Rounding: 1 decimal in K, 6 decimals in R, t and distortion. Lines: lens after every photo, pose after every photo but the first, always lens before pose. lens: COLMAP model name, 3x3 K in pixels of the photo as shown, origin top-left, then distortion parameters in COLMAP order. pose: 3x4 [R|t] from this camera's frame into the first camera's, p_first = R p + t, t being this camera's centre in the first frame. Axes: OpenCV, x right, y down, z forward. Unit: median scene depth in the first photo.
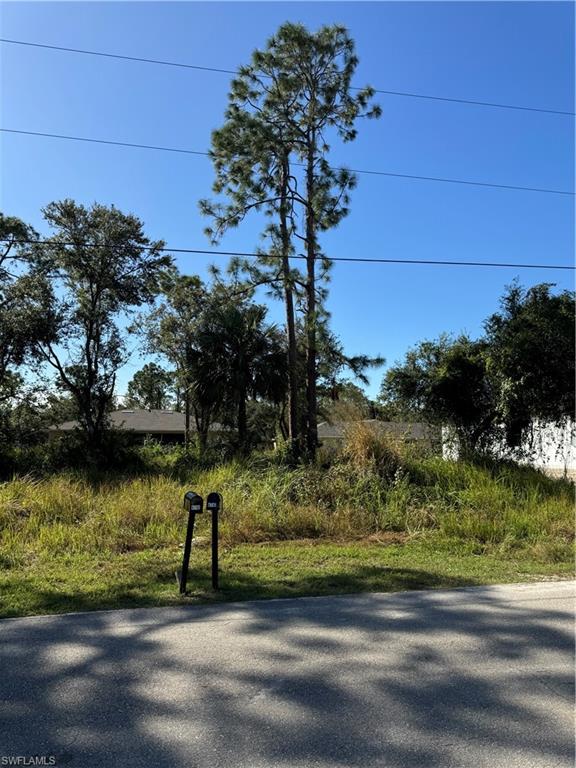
lens RADIAL K [[537.2, 0, 283.2], [0, 537.2, 385.7], [0, 0, 1]] dist [0.183053, -0.372393]
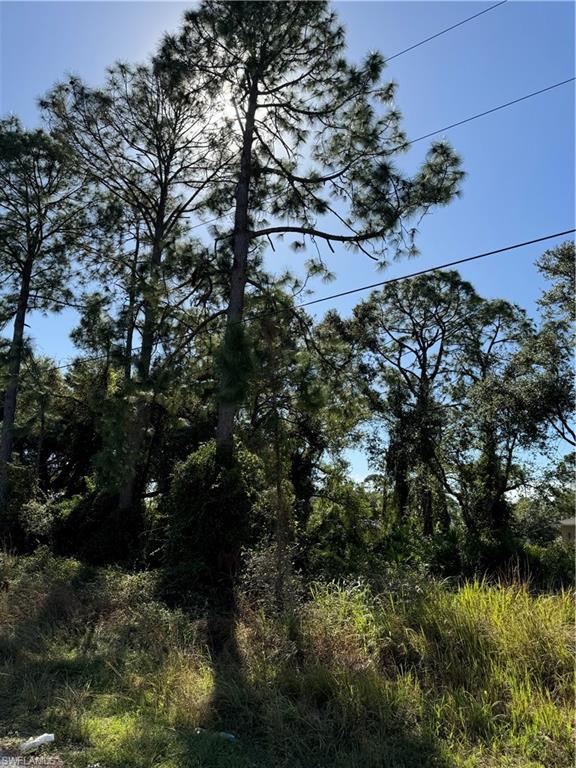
lens RADIAL K [[538.8, 0, 286.1], [0, 538.8, 386.6], [0, 0, 1]] dist [0.110442, -0.165254]
pose [[0.666447, -0.172136, -0.725408, -0.060043], [0.048512, 0.980932, -0.188202, 0.008940], [0.743972, 0.090236, 0.662090, 0.085421]]
